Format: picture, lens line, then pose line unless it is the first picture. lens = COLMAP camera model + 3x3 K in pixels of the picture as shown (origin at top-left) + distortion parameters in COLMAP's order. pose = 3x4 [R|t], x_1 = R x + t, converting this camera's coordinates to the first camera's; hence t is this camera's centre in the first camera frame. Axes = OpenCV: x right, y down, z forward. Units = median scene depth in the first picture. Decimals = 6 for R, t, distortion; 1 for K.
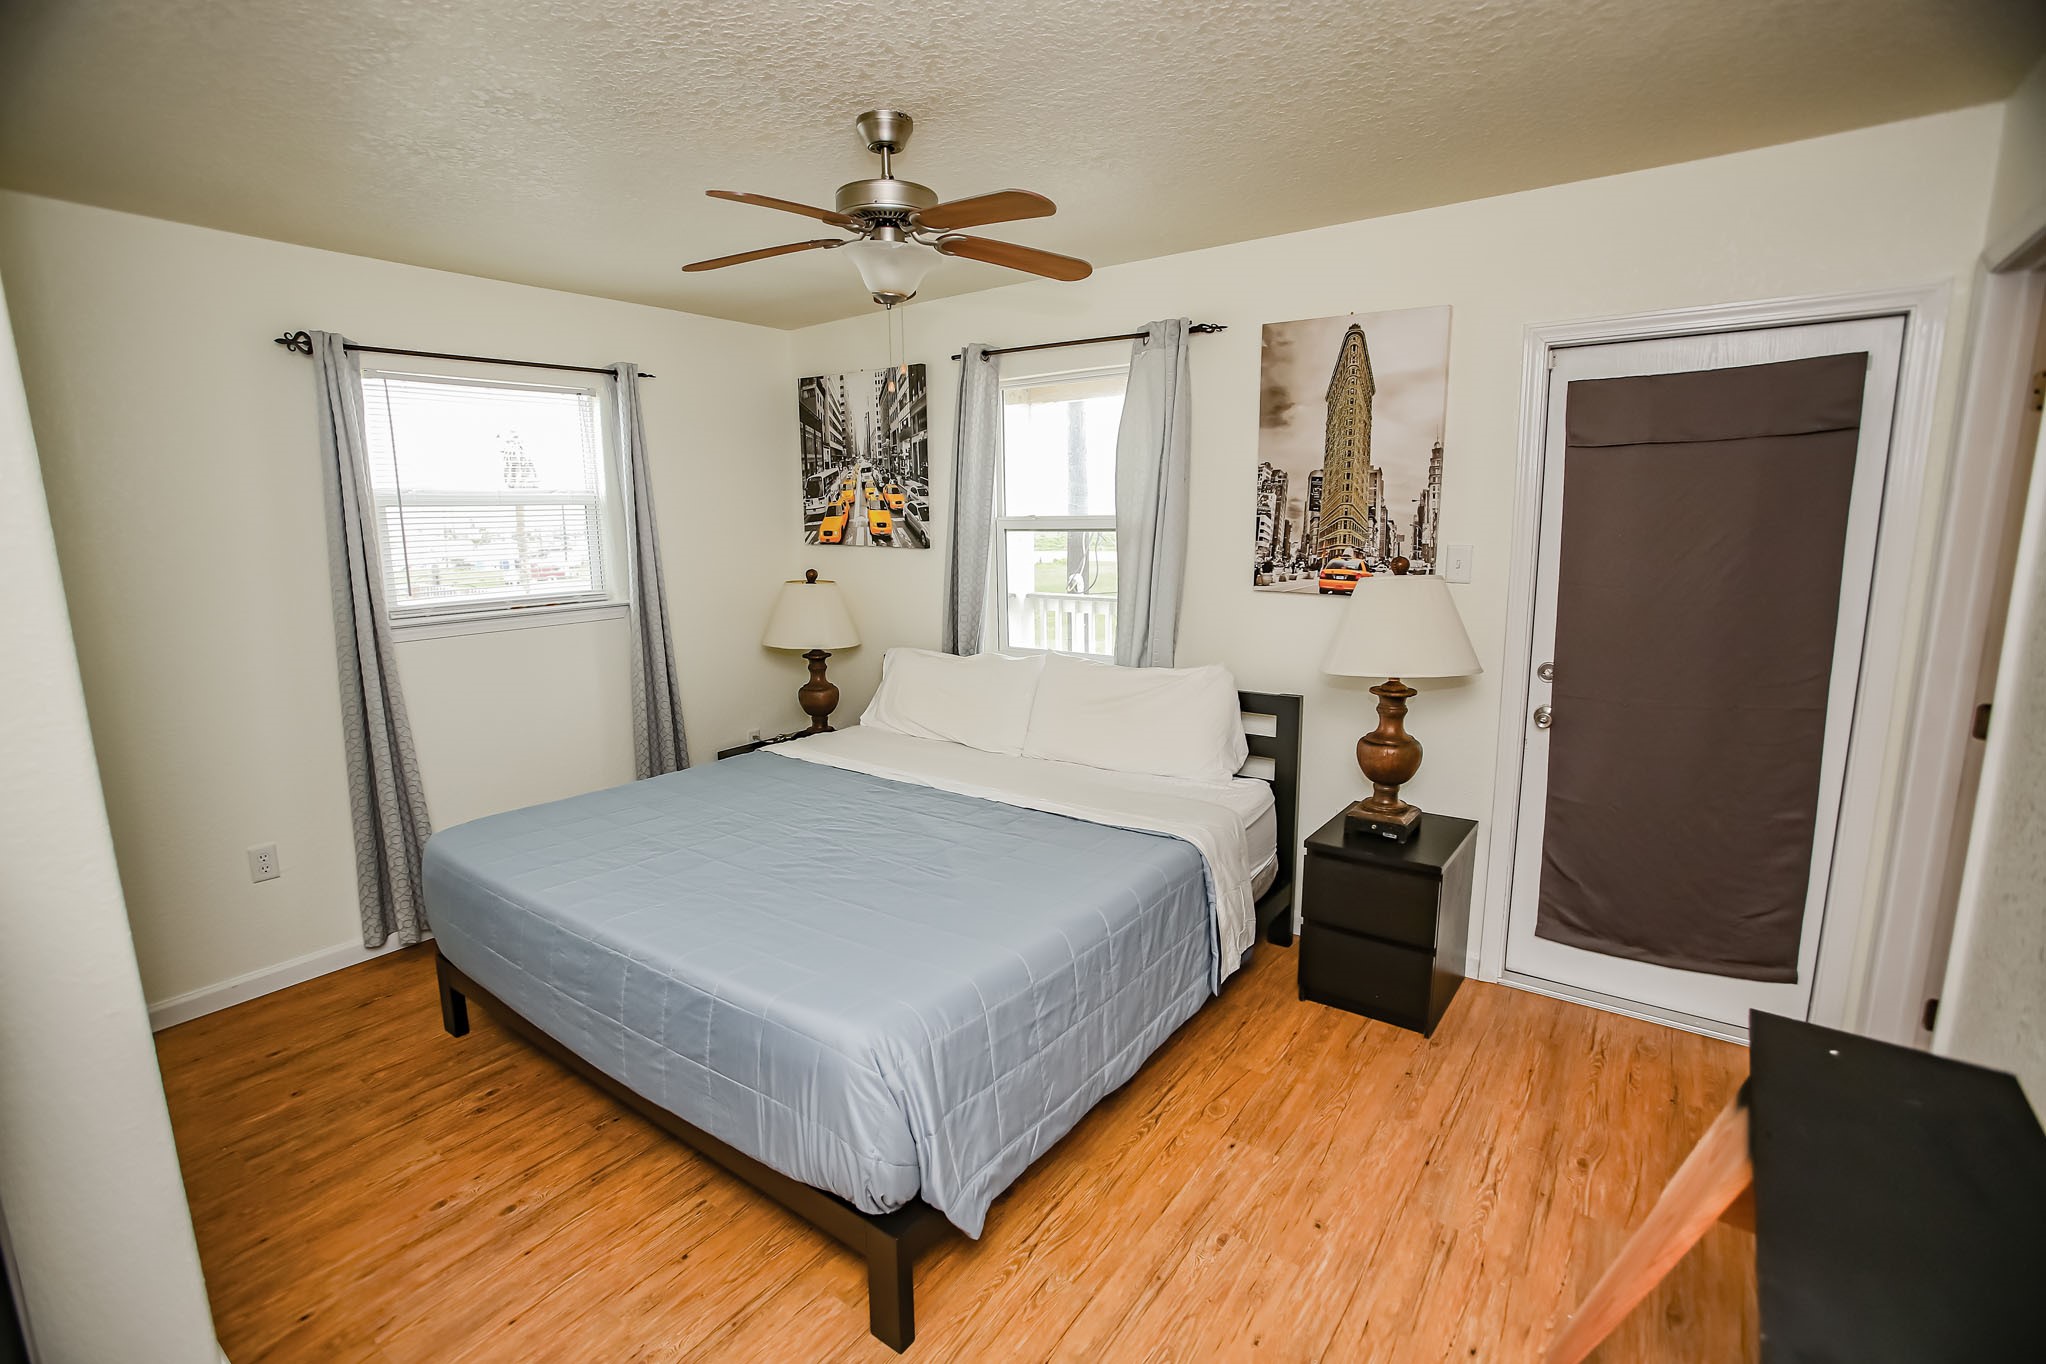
lens RADIAL K [[936.6, 0, 1005.3], [0, 936.6, 682.1], [0, 0, 1]] dist [-0.074032, 0.032172]
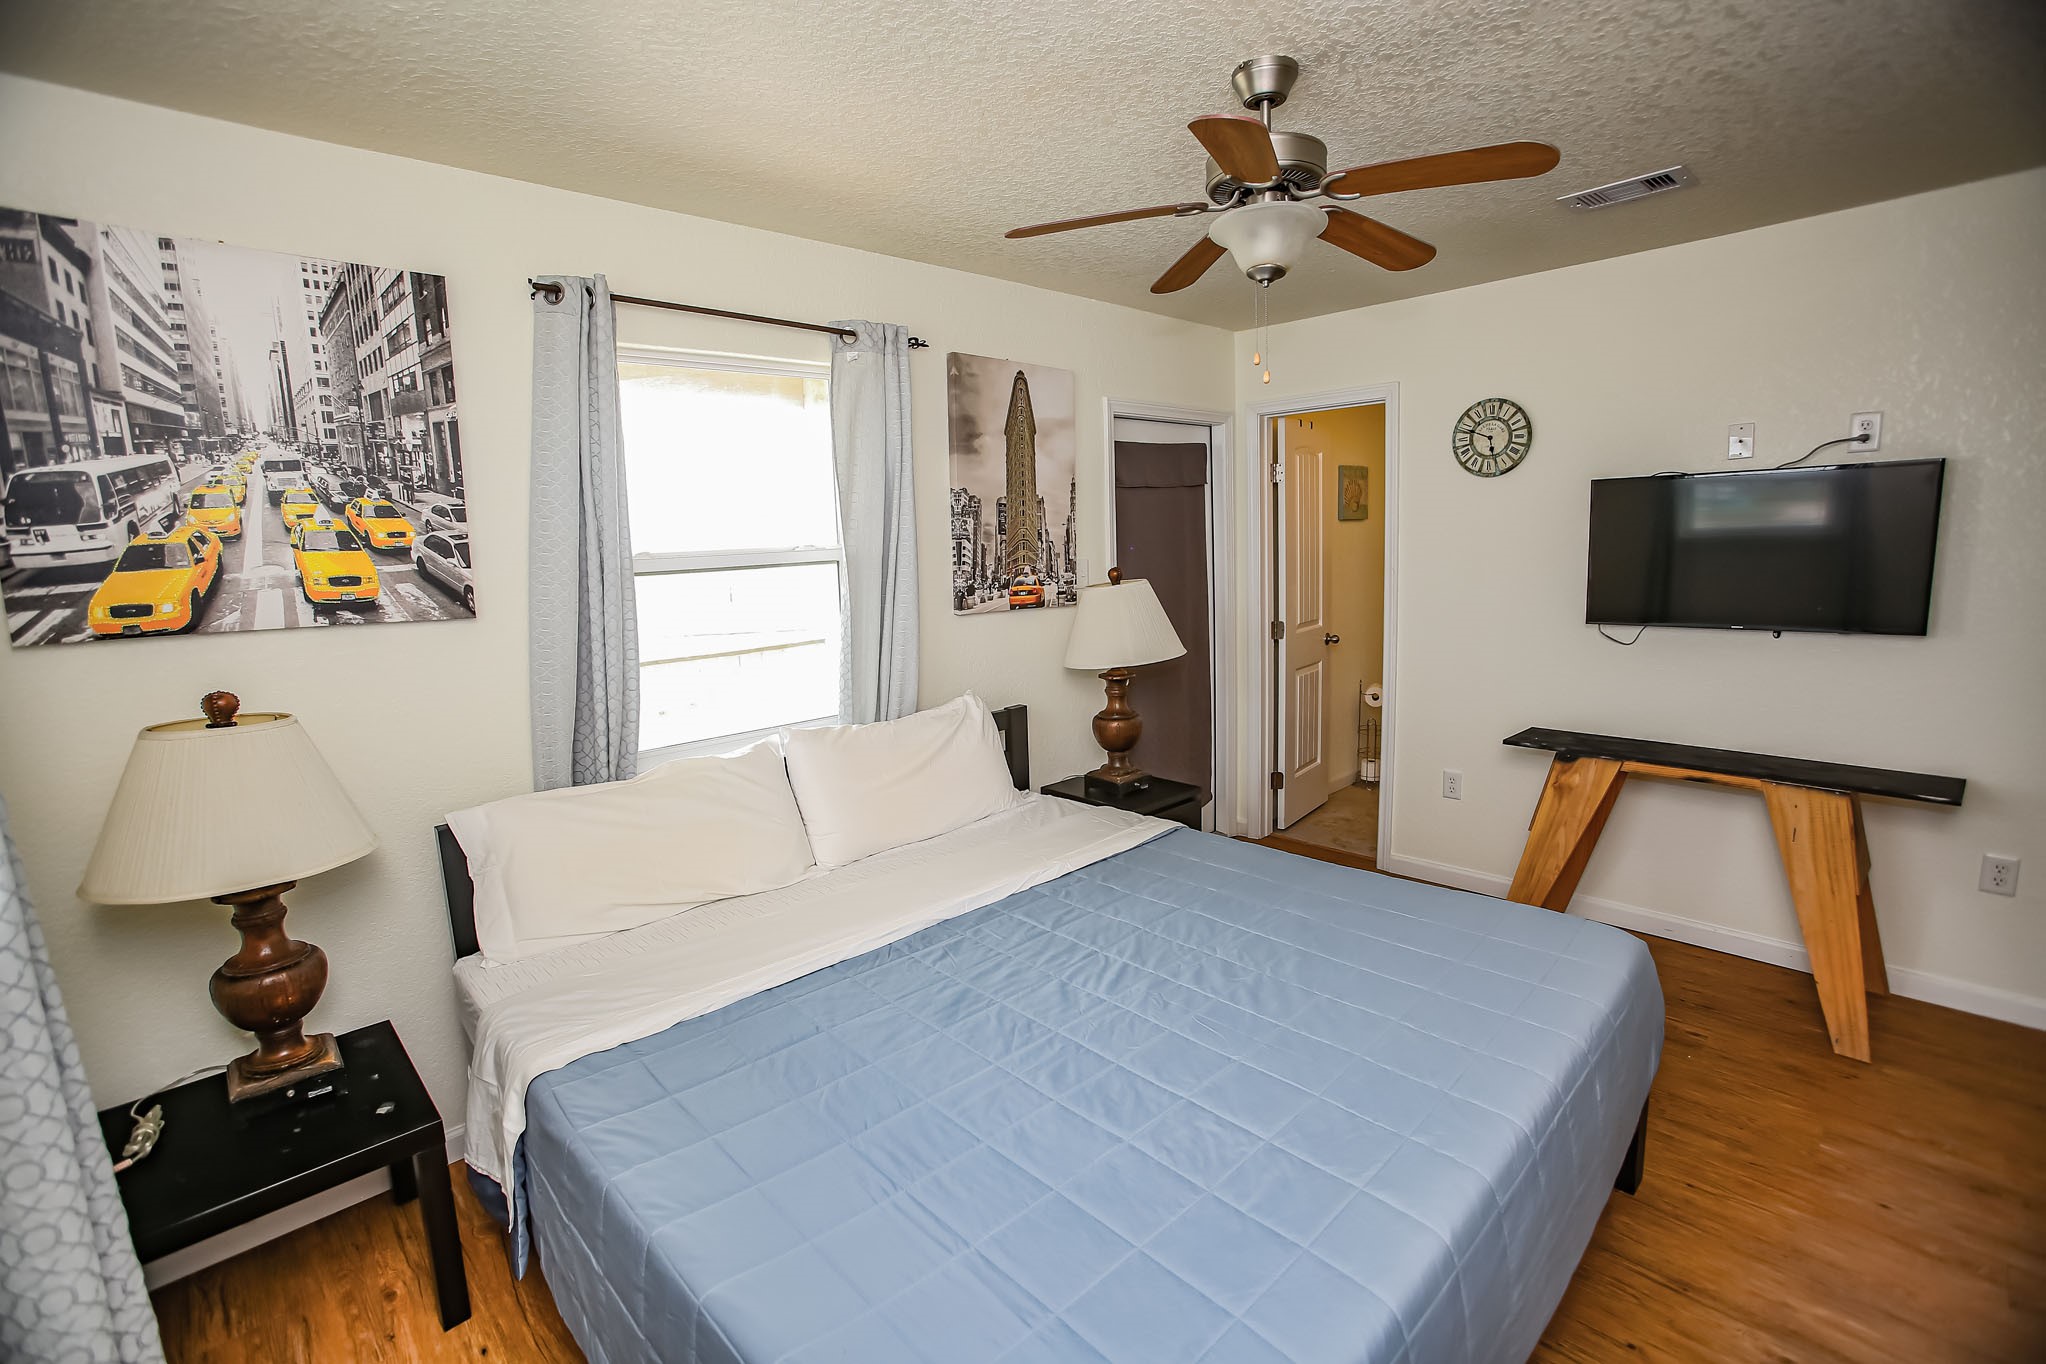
lens RADIAL K [[936.6, 0, 1005.3], [0, 936.6, 682.1], [0, 0, 1]] dist [-0.074032, 0.032172]
pose [[0.169672, -0.145266, 0.974735, -0.572631], [0.207573, 0.972156, 0.108749, -0.102246], [-0.963392, 0.183877, 0.195101, 0.617021]]
